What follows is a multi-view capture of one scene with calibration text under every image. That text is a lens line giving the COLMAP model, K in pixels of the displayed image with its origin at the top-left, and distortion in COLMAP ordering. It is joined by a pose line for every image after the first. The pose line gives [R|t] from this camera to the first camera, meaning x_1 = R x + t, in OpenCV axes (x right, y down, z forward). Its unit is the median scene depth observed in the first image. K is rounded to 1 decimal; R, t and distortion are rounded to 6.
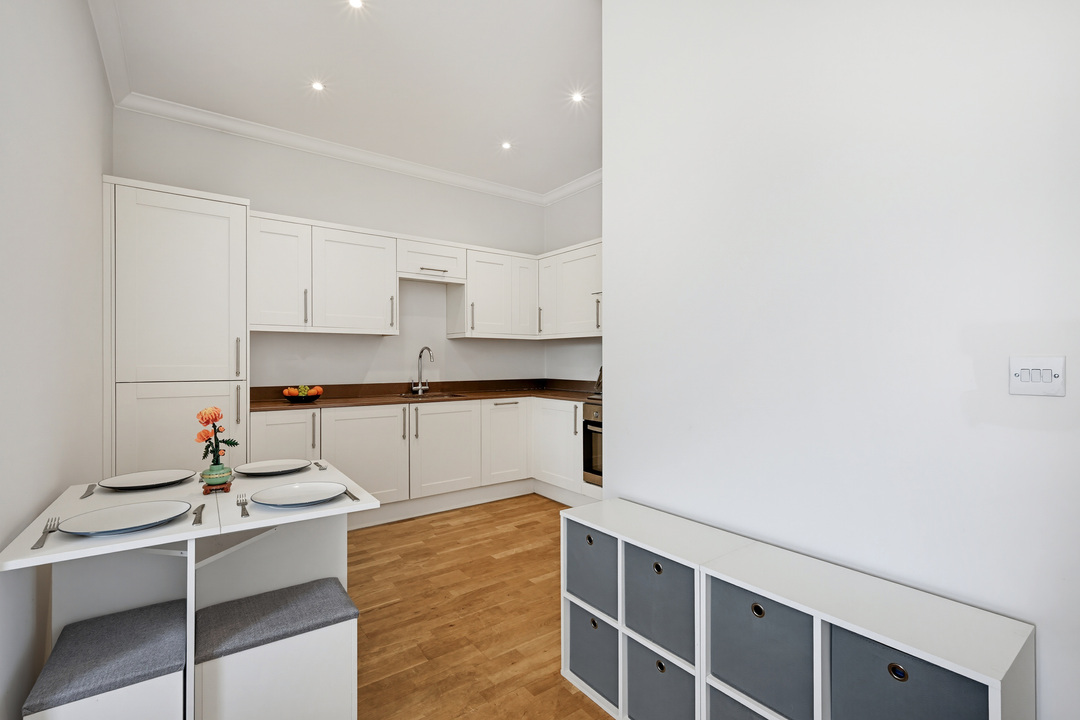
lens RADIAL K [[495.0, 0, 542.4], [0, 495.0, 362.9], [0, 0, 1]] dist [-0.000679, 0.000058]
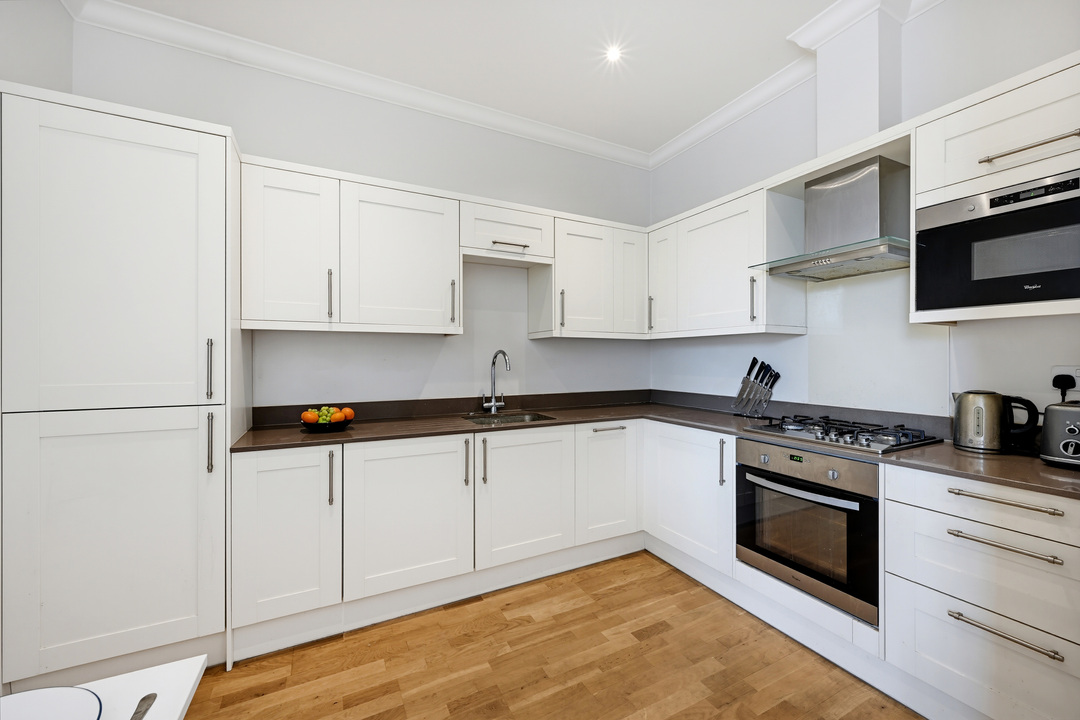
lens RADIAL K [[427.9, 0, 540.0], [0, 427.9, 360.0], [0, 0, 1]] dist [-0.001133, 0.000052]
pose [[0.986232, 0.000201, -0.165369, -0.075408], [-0.000520, 0.999998, -0.001882, -0.017719], [0.165369, 0.001942, 0.986230, 0.403509]]
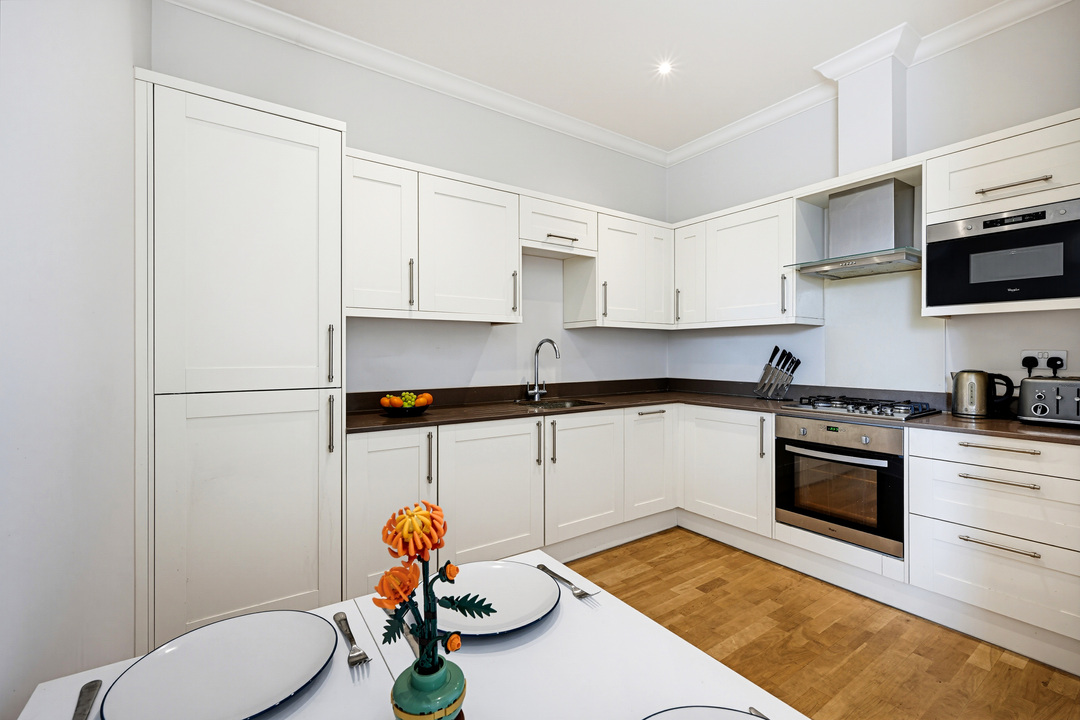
lens RADIAL K [[477.1, 0, 542.3], [0, 477.1, 354.6], [0, 0, 1]] dist [-0.000383, -0.000113]
pose [[0.999519, -0.000860, -0.030995, -0.236981], [0.000804, 0.999998, -0.001827, -0.006998], [0.030996, 0.001802, 0.999518, 0.276445]]
